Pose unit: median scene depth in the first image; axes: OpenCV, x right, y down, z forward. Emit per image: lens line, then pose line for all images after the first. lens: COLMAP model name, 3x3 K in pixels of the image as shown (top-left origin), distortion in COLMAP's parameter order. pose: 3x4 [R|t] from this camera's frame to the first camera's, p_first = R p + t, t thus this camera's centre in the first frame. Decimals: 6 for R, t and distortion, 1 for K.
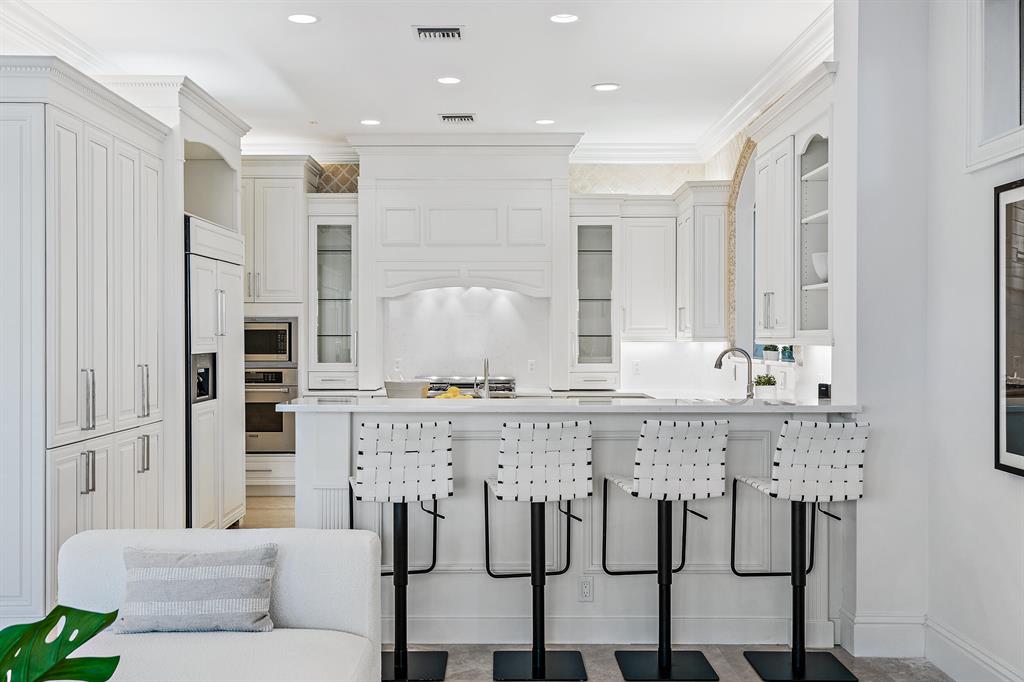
lens RADIAL K [[1024.6, 0, 512.0], [0, 1024.6, 341.0], [0, 0, 1]] dist [0.042204, 0.003322]
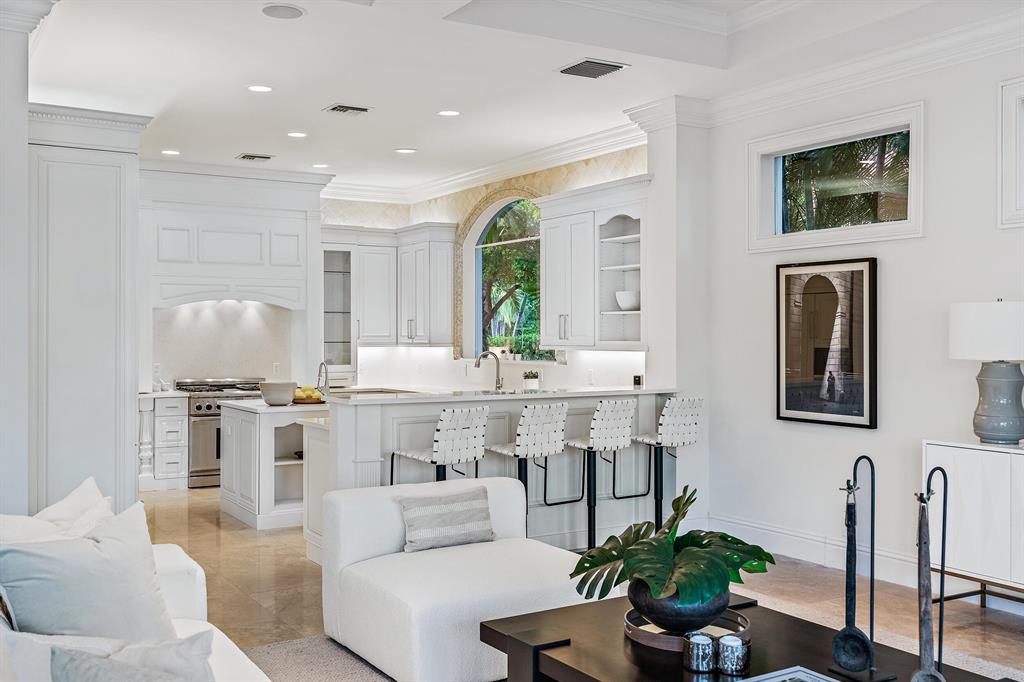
lens RADIAL K [[981.6, 0, 512.0], [0, 981.6, 341.0], [0, 0, 1]] dist [0.020143, 0.003823]
pose [[0.857343, -0.004039, 0.514729, -0.375577], [0.003413, 0.999992, 0.002163, -0.009106], [-0.514734, -0.000097, 0.857350, -0.110869]]
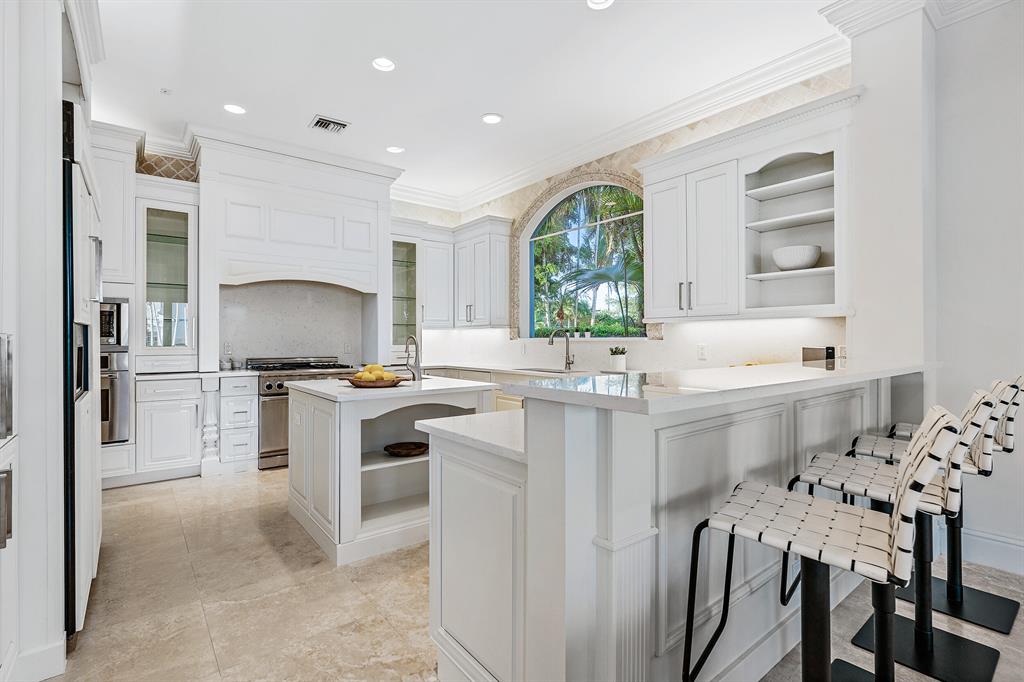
lens RADIAL K [[478.1, 0, 512.0], [0, 478.1, 341.0], [0, 0, 1]] dist [-0.009420, 0.000183]
pose [[0.789139, -0.003651, 0.614204, -0.213647], [0.004785, 0.999989, -0.000203, 0.019367], [-0.614196, 0.003099, 0.789148, 0.463752]]
